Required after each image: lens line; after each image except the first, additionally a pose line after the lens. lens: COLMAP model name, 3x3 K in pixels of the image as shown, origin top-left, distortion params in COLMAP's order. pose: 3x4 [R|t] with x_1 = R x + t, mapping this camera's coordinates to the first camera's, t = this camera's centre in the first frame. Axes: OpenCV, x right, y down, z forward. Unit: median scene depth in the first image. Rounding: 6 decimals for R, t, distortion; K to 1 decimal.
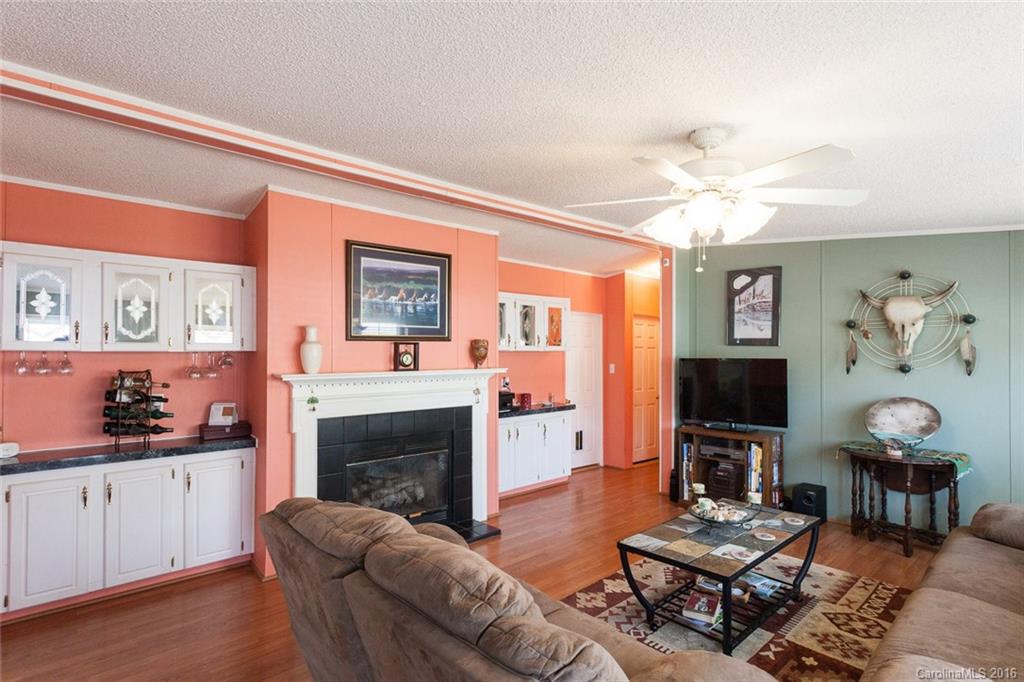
lens RADIAL K [[492.1, 0, 506.4], [0, 492.1, 350.2], [0, 0, 1]] dist [-0.001512, -0.000076]
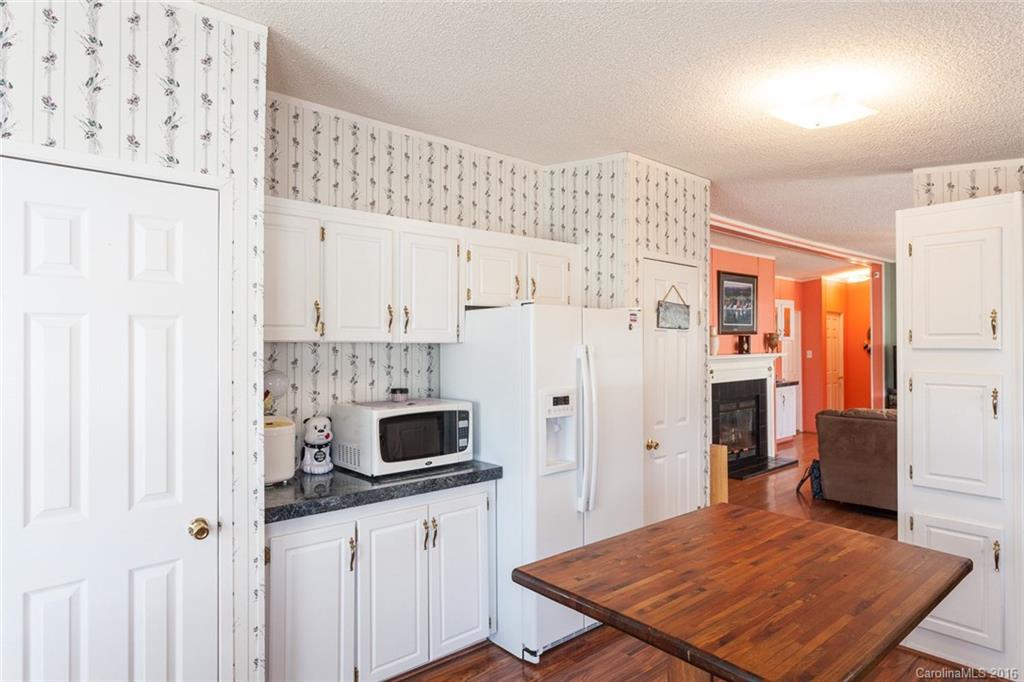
lens RADIAL K [[570.5, 0, 513.4], [0, 570.5, 339.8], [0, 0, 1]] dist [0.000146, 0.000889]
pose [[0.999990, 0.000076, 0.004360, -0.853679], [-0.000096, 0.999990, 0.004576, -0.009796], [-0.004359, -0.004577, 0.999980, -0.709115]]
